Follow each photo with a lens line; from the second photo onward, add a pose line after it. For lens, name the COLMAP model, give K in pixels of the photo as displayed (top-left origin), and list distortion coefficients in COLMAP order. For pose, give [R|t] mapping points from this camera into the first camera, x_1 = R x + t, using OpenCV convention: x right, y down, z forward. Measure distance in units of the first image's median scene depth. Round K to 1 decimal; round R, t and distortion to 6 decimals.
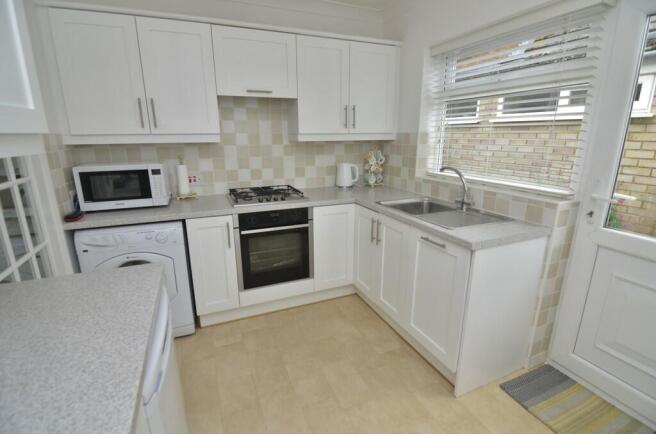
lens RADIAL K [[313.5, 0, 327.8], [0, 313.5, 218.2], [0, 0, 1]] dist [-0.009631, -0.007777]
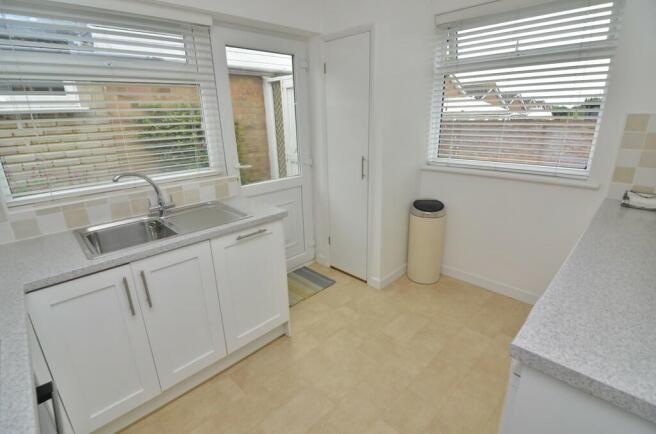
lens RADIAL K [[313.5, 0, 327.8], [0, 313.5, 218.2], [0, 0, 1]] dist [-0.009631, -0.007777]
pose [[-0.366372, -0.278262, 0.887886, -0.476699], [0.266158, 0.883022, 0.386564, -0.221236], [-0.891589, 0.377944, -0.249453, 0.761117]]
